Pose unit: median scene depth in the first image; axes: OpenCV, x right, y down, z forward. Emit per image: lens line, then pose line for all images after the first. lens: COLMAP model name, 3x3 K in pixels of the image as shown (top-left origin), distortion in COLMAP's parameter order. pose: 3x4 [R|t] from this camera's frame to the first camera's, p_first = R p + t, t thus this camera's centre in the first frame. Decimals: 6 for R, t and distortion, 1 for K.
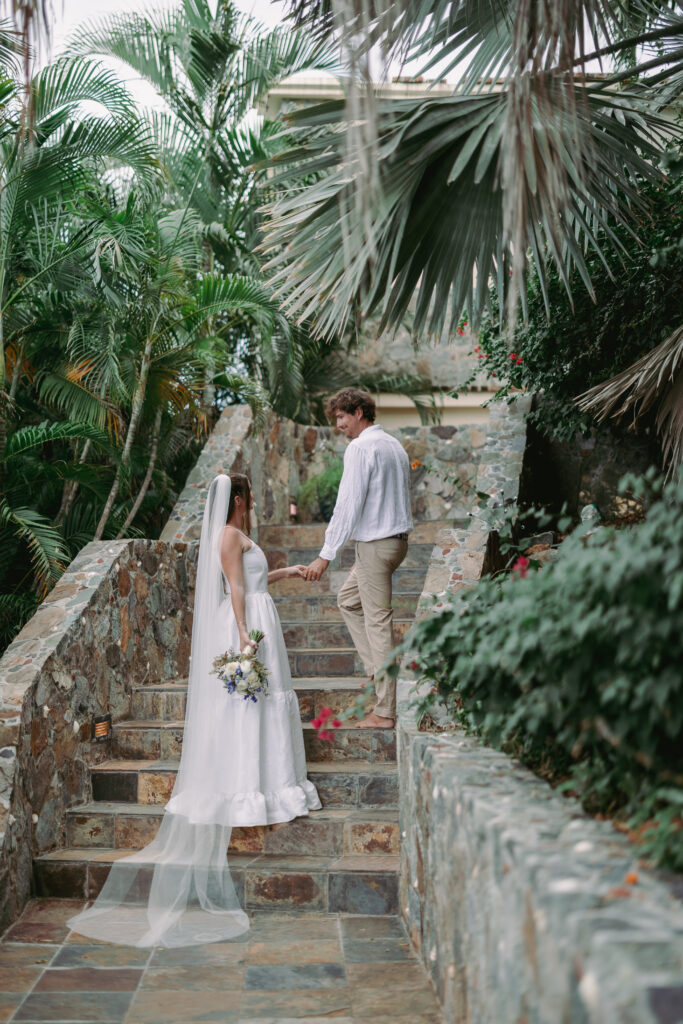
lens RADIAL K [[1613.8, 0, 341.5], [0, 1613.8, 512.0], [0, 0, 1]] dist [0.021999, 0.045755]
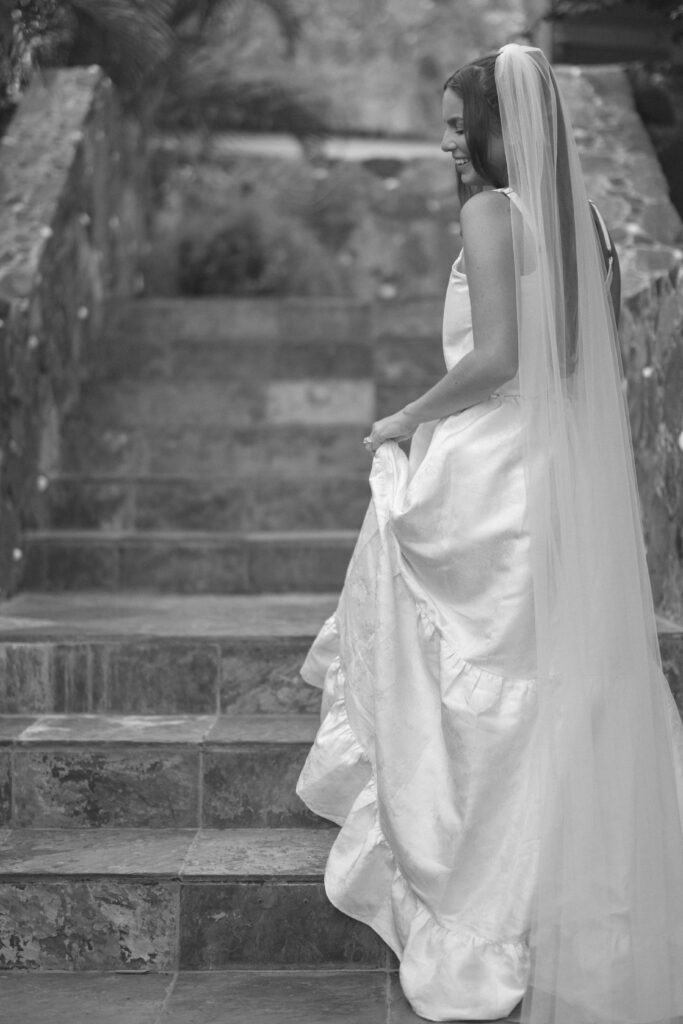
lens RADIAL K [[1613.8, 0, 341.5], [0, 1613.8, 512.0], [0, 0, 1]] dist [0.021999, 0.045755]
pose [[0.975798, 0.006063, 0.218590, -0.096612], [-0.022998, 0.996917, 0.075013, 0.039215], [-0.217461, -0.078224, 0.972929, 0.496042]]
